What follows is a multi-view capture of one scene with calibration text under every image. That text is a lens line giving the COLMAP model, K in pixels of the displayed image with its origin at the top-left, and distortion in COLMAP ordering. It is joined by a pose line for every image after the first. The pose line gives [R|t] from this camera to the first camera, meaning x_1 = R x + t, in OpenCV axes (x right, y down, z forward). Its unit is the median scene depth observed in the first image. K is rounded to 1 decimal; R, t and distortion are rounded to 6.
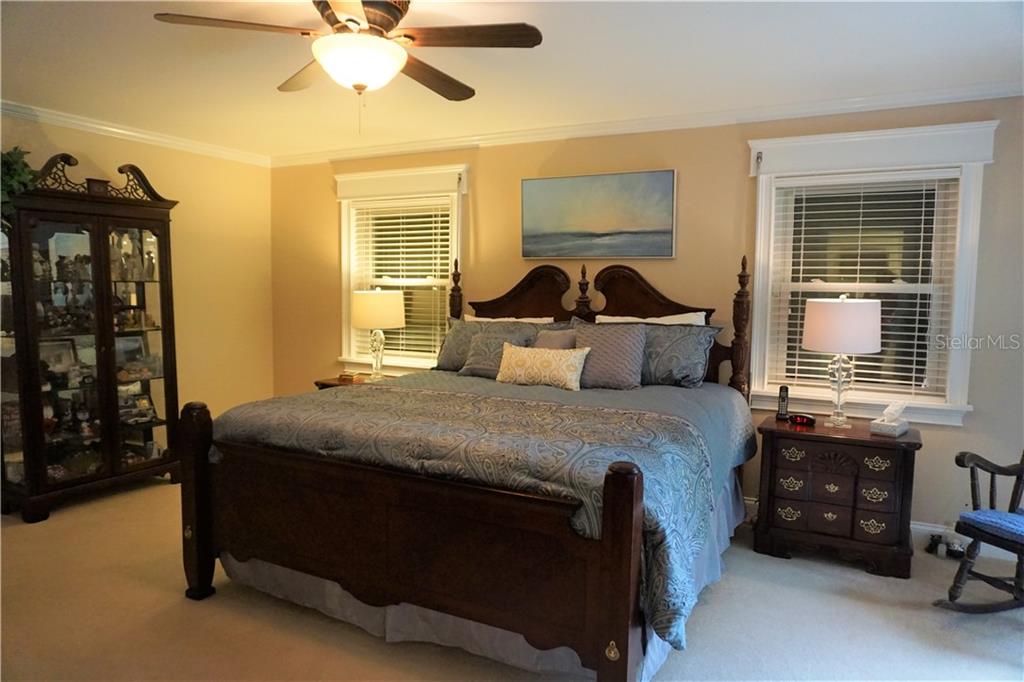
lens RADIAL K [[671.0, 0, 513.6], [0, 671.0, 348.1], [0, 0, 1]] dist [-0.042100, 0.000296]
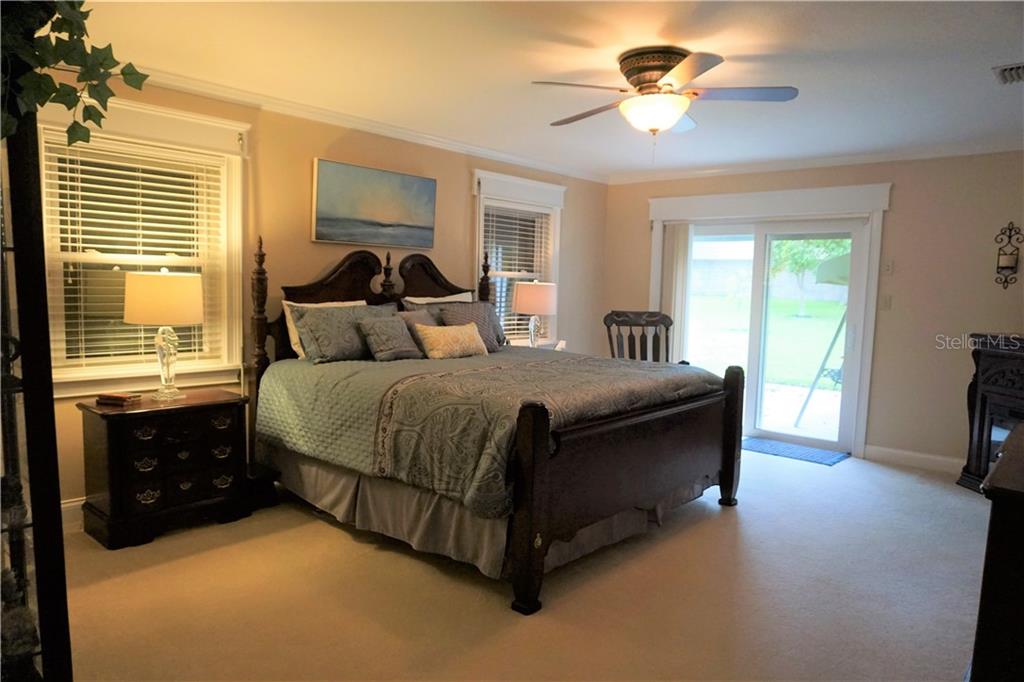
lens RADIAL K [[692.6, 0, 513.8], [0, 692.6, 336.4], [0, 0, 1]] dist [0.008458, 0.002793]
pose [[0.234695, -0.088859, 0.967999, -0.940202], [0.059235, 0.995270, 0.077000, -0.058684], [-0.970262, 0.039268, 0.238849, 0.508691]]
